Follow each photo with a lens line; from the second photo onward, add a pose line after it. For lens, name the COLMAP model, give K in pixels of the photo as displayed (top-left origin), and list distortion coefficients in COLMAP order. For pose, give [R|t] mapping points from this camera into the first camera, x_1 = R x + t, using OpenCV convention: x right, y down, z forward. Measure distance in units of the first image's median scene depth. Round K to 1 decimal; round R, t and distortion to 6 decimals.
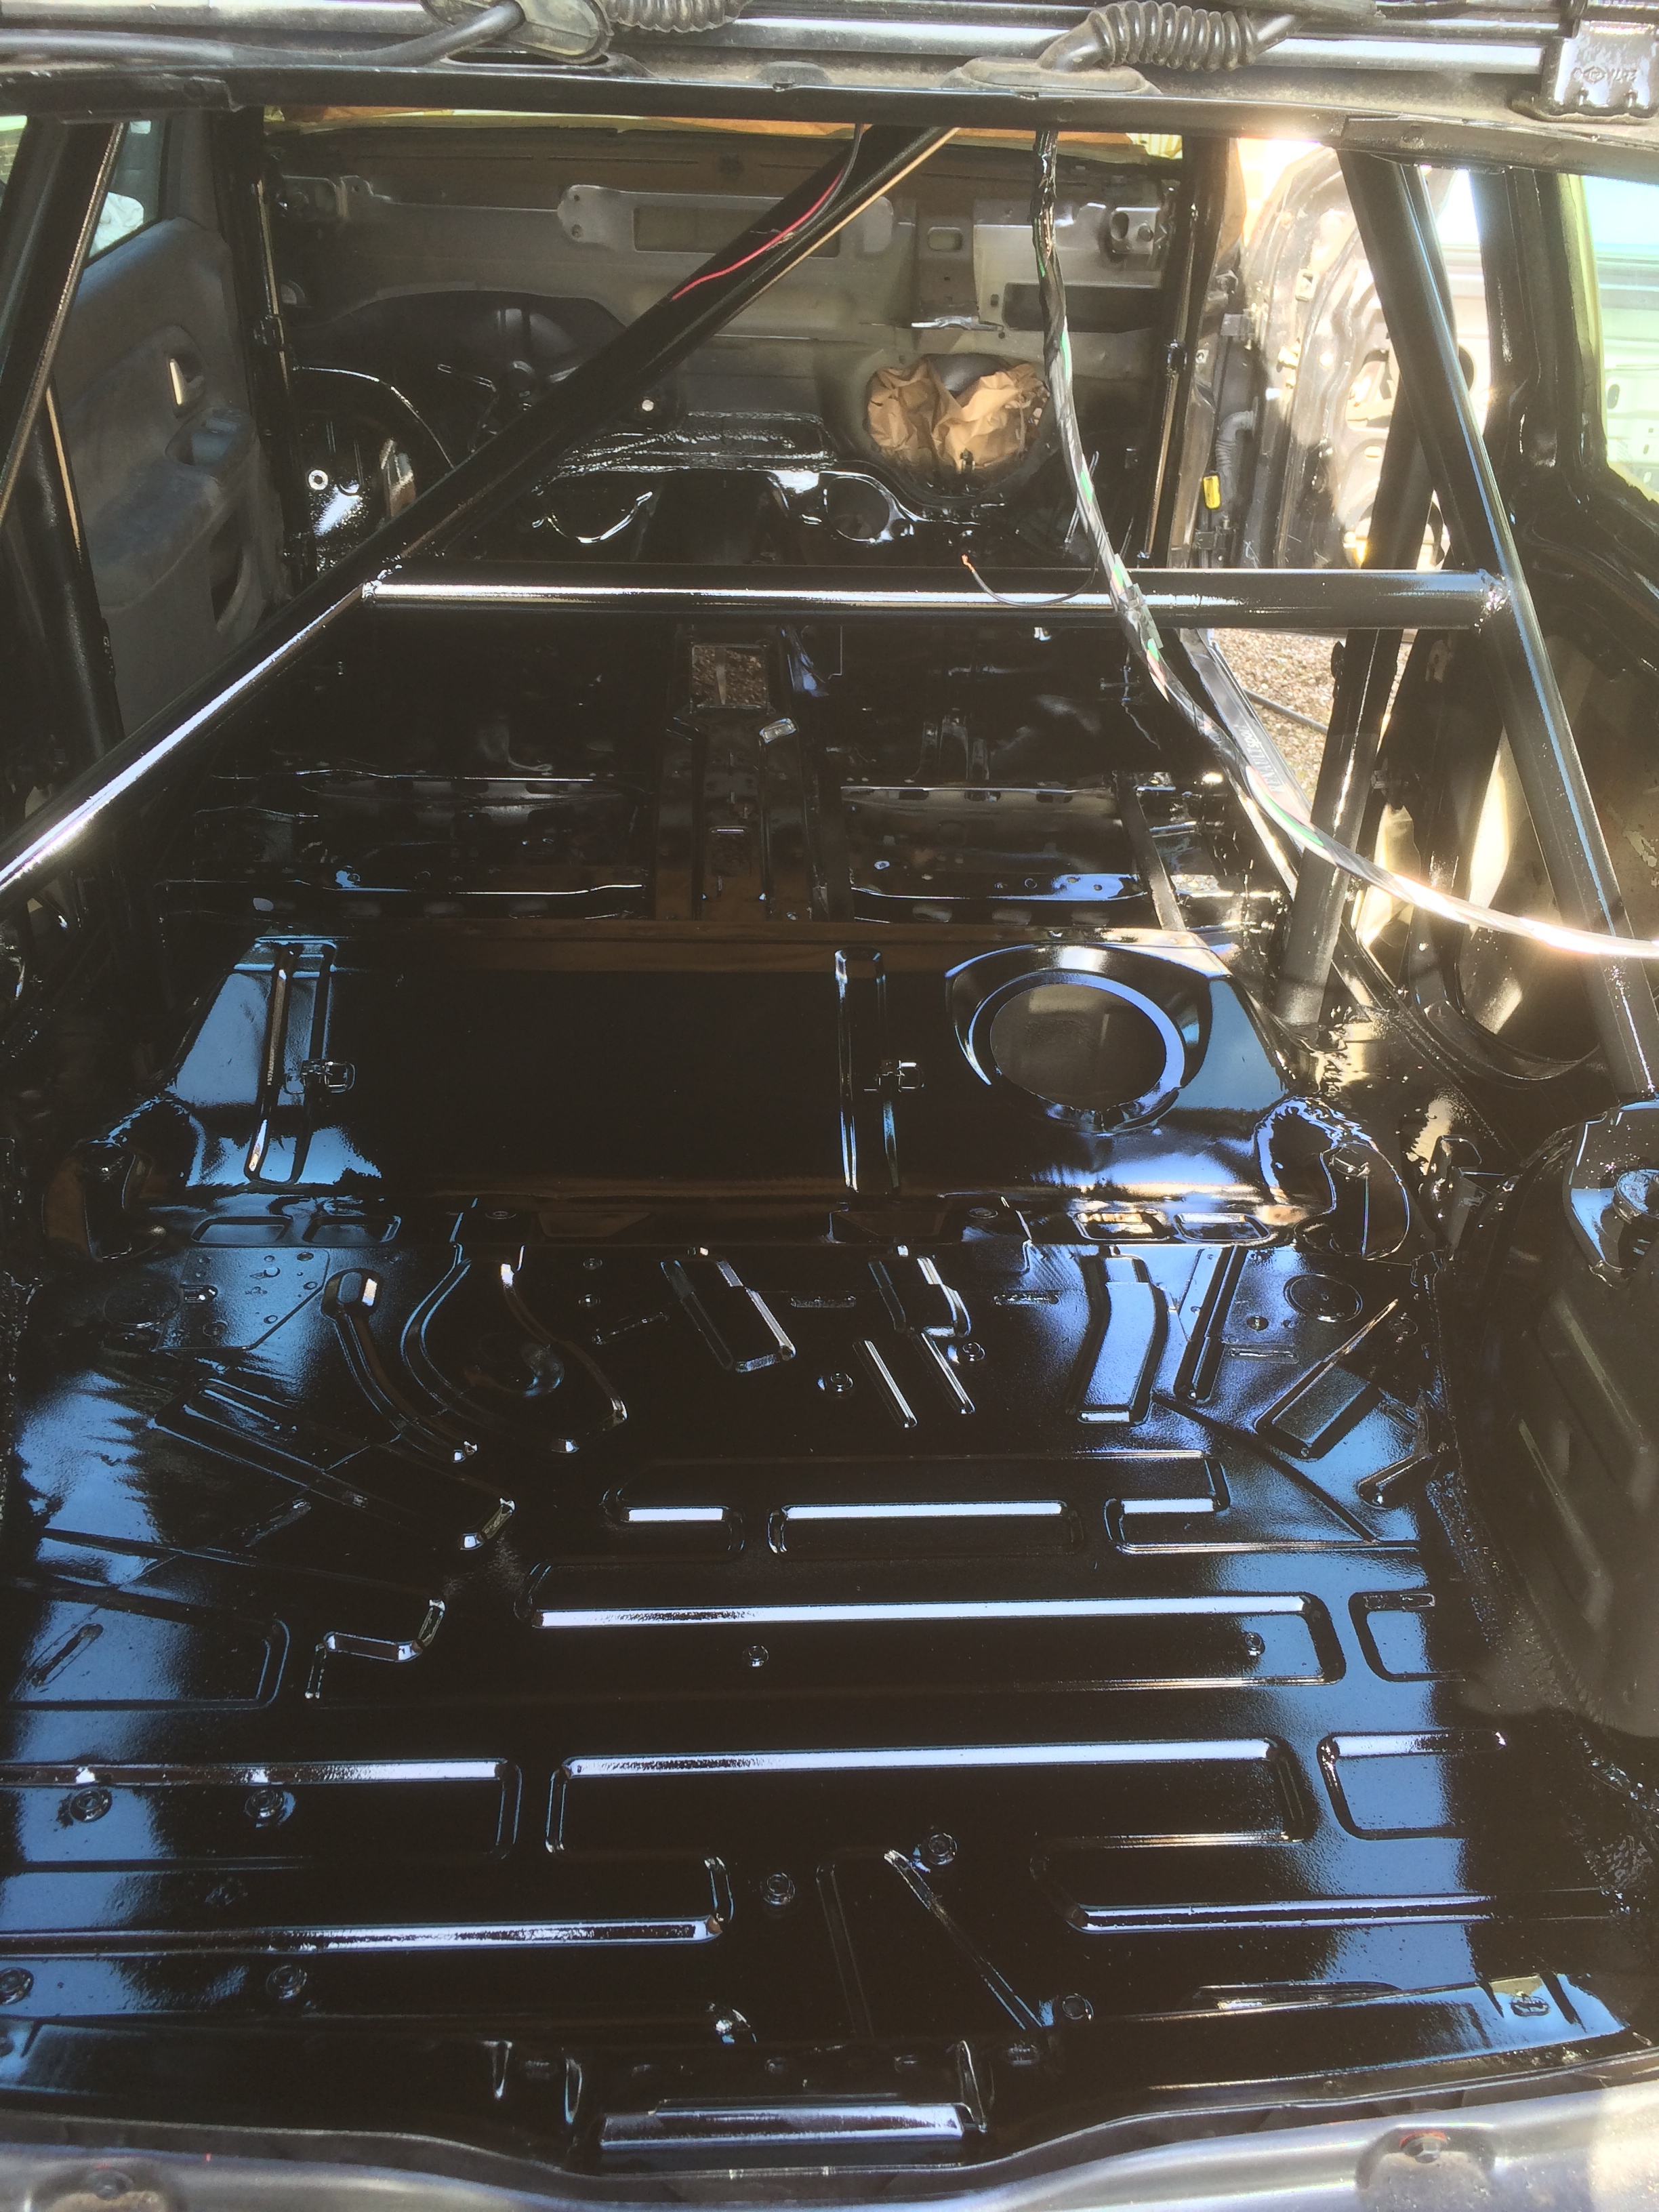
lens RADIAL K [[1949.5, 0, 829.5], [0, 1949.5, 1106.0], [0, 0, 1]] dist [0.074840, -0.107076]
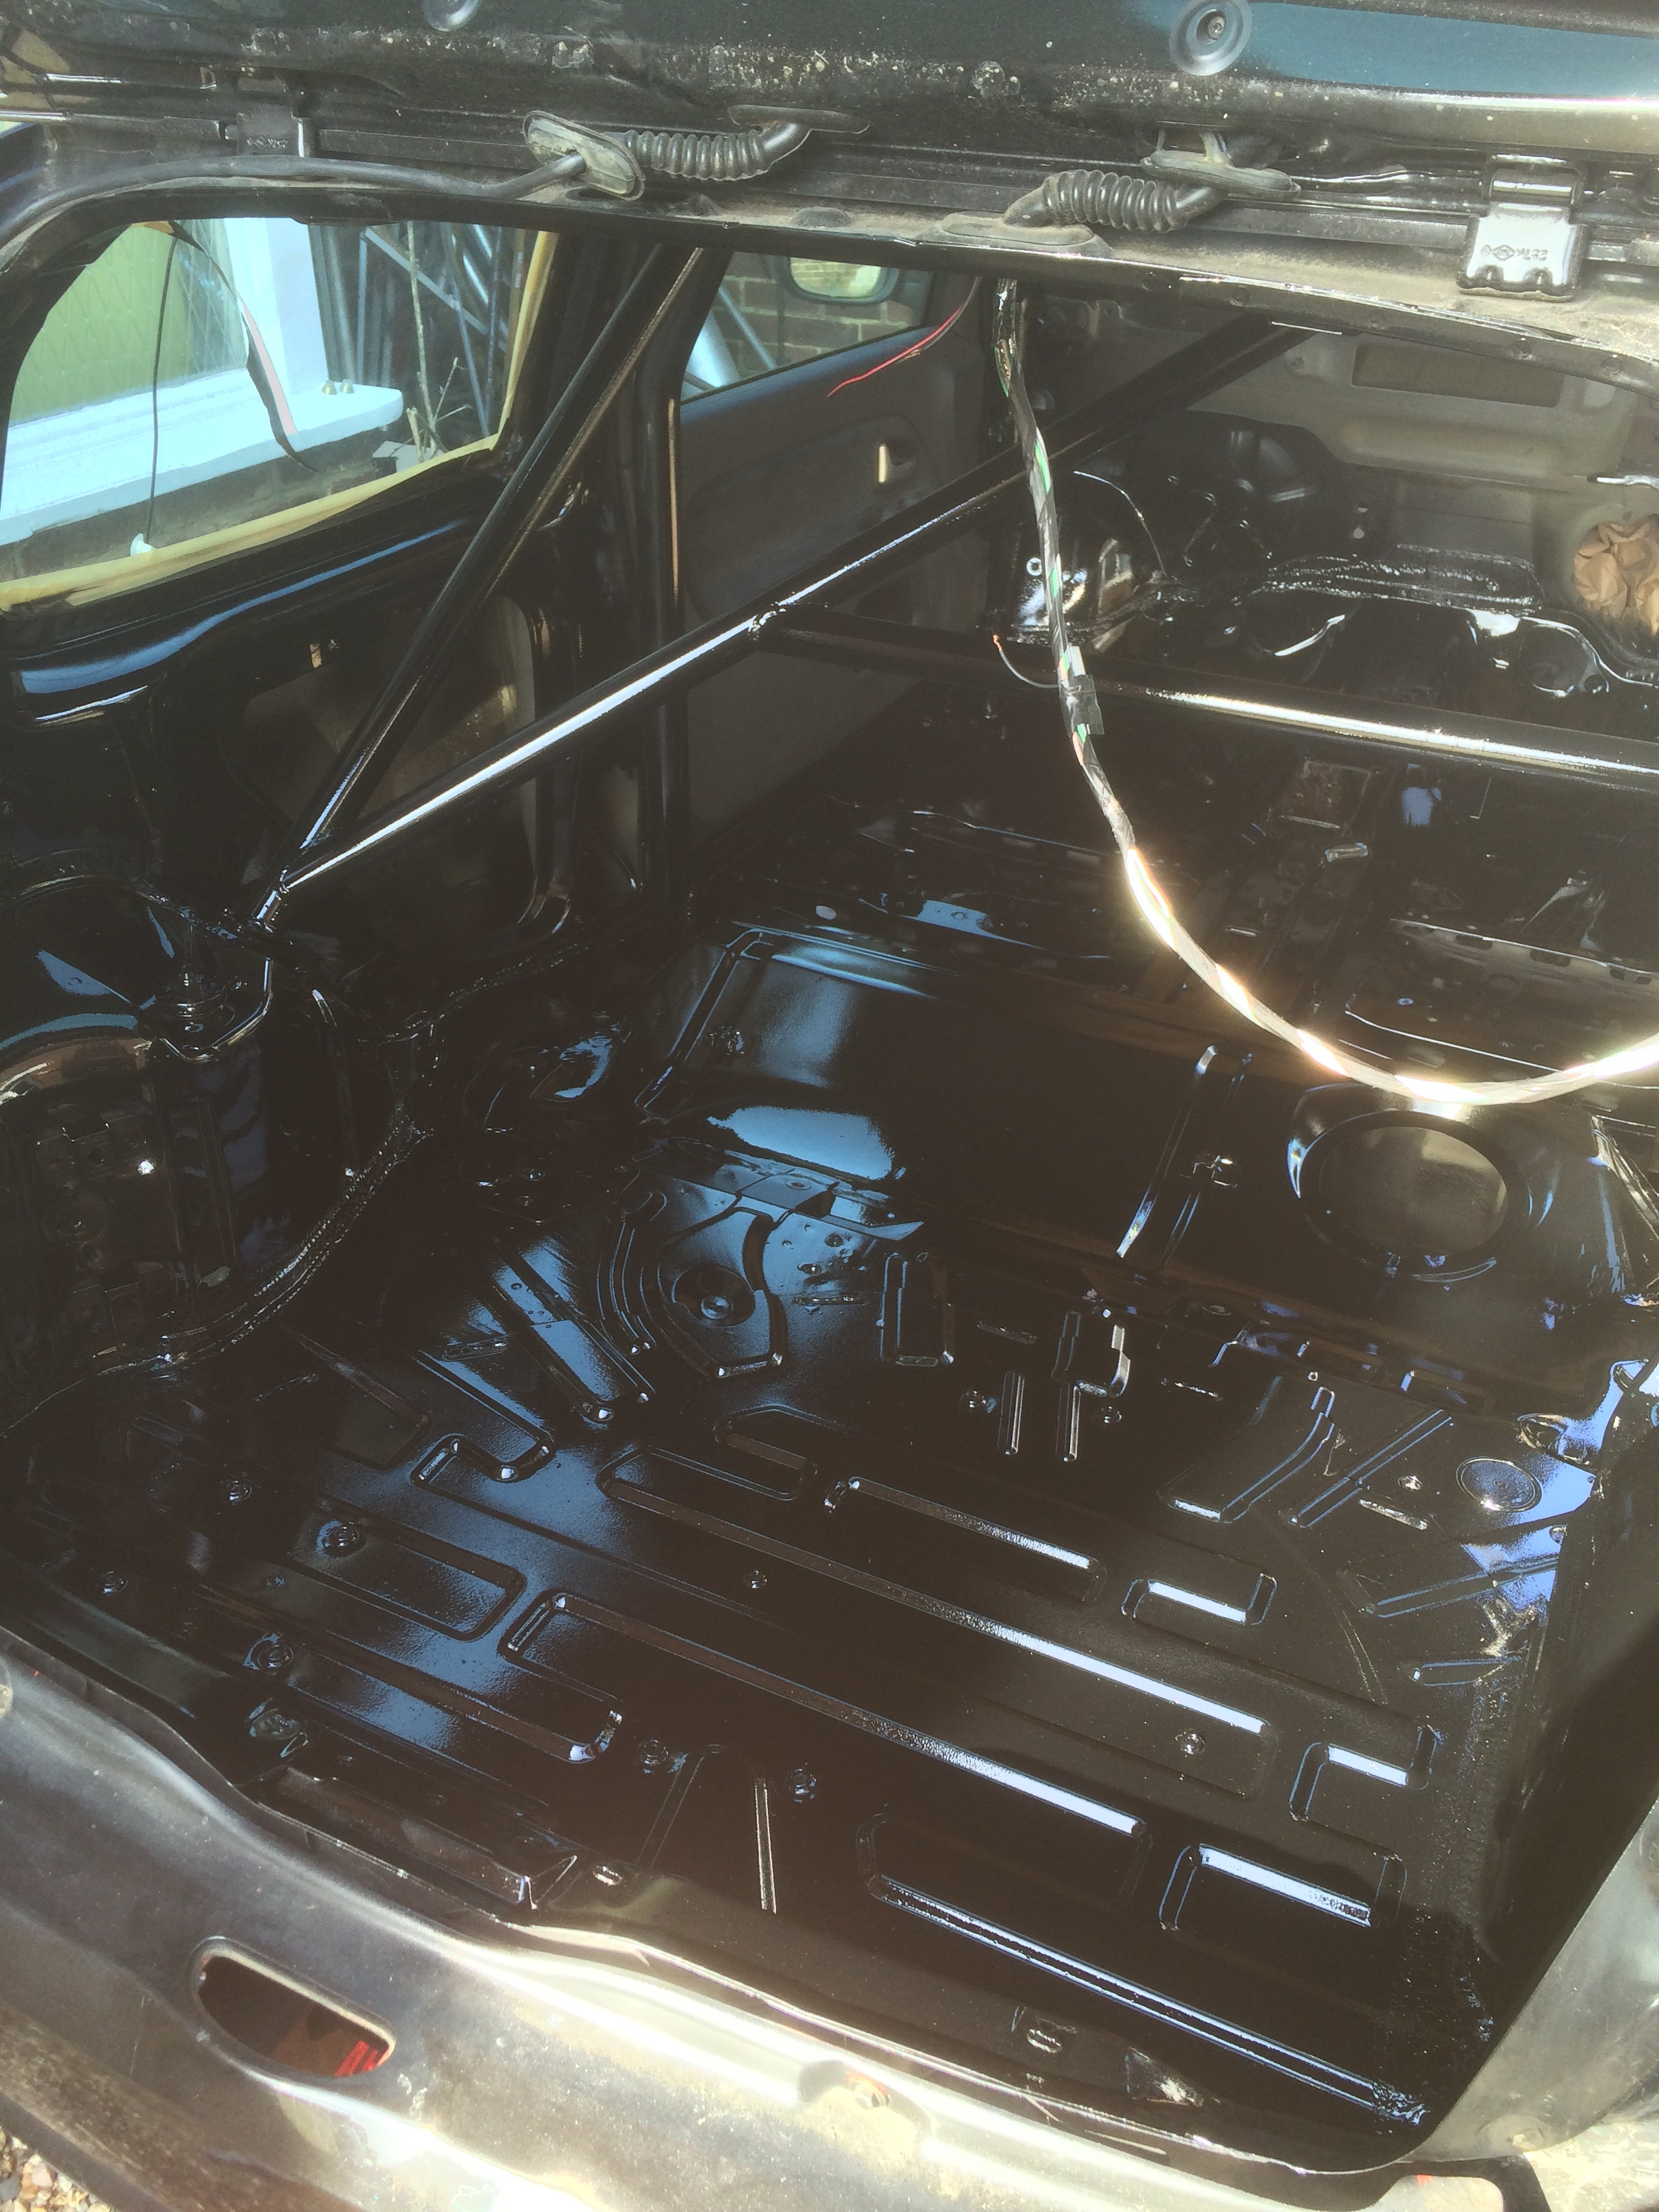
lens RADIAL K [[1936.7, 0, 829.0], [0, 1936.7, 1140.5], [0, 0, 1]] dist [0.077877, -0.137253]
pose [[0.870114, 0.245368, -0.427430, 0.182283], [-0.261189, 0.965030, 0.022281, -0.000326], [0.417950, 0.092253, 0.903774, -0.010712]]
